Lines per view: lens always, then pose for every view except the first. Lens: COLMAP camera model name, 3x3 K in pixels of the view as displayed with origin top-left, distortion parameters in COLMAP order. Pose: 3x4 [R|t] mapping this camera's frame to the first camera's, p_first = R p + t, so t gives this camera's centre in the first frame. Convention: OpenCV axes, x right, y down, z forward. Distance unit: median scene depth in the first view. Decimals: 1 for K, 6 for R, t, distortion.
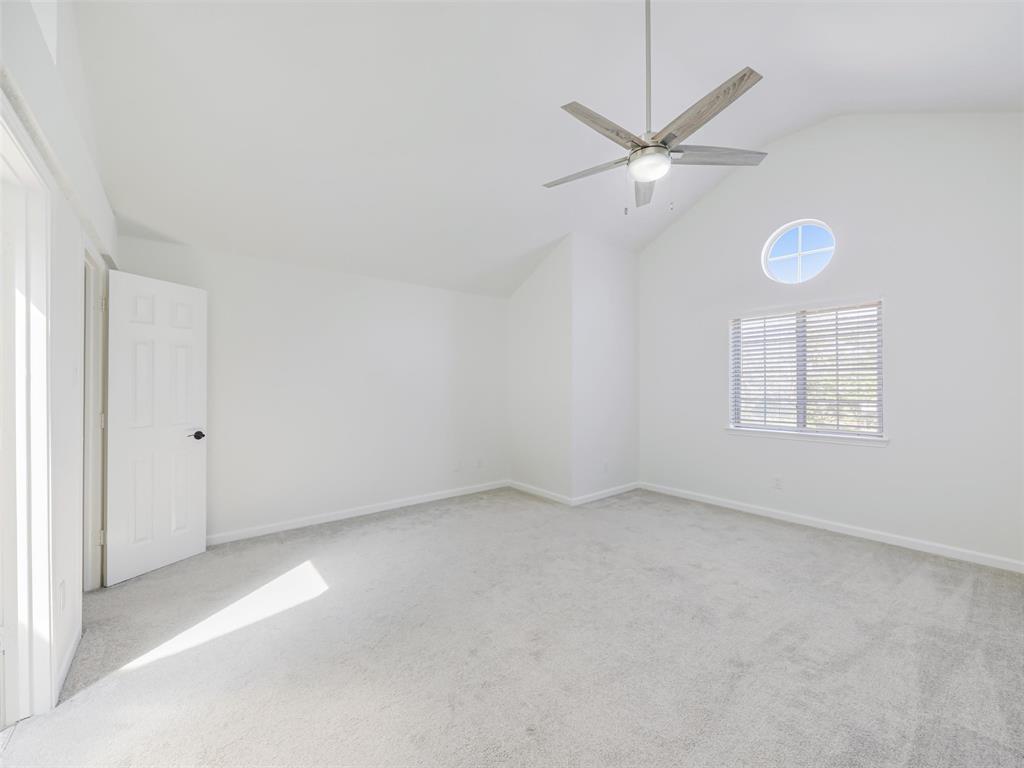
lens RADIAL K [[417.6, 0, 512.0], [0, 417.6, 384.0], [0, 0, 1]] dist [0.005071, -0.000279]
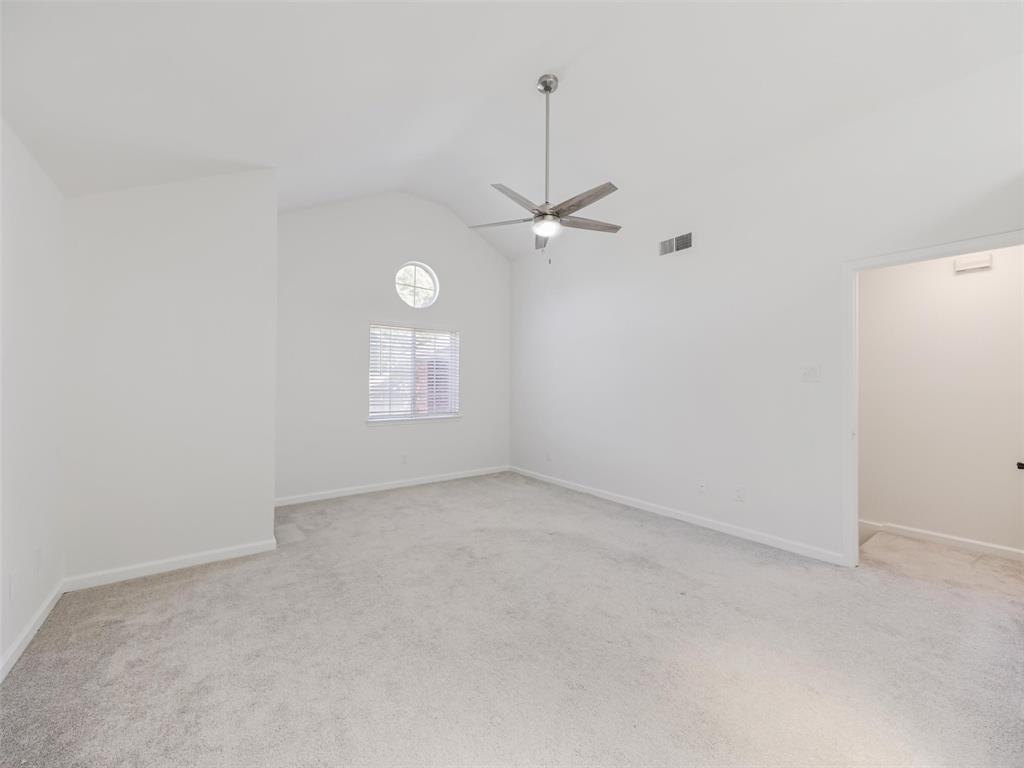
lens RADIAL K [[417.6, 0, 512.0], [0, 417.6, 384.0], [0, 0, 1]] dist [0.005071, -0.000279]
pose [[0.011803, -0.000801, 0.999930, -0.649211], [-0.009908, 0.999950, 0.000918, 0.002821], [-0.999881, -0.009918, 0.011795, 0.661980]]
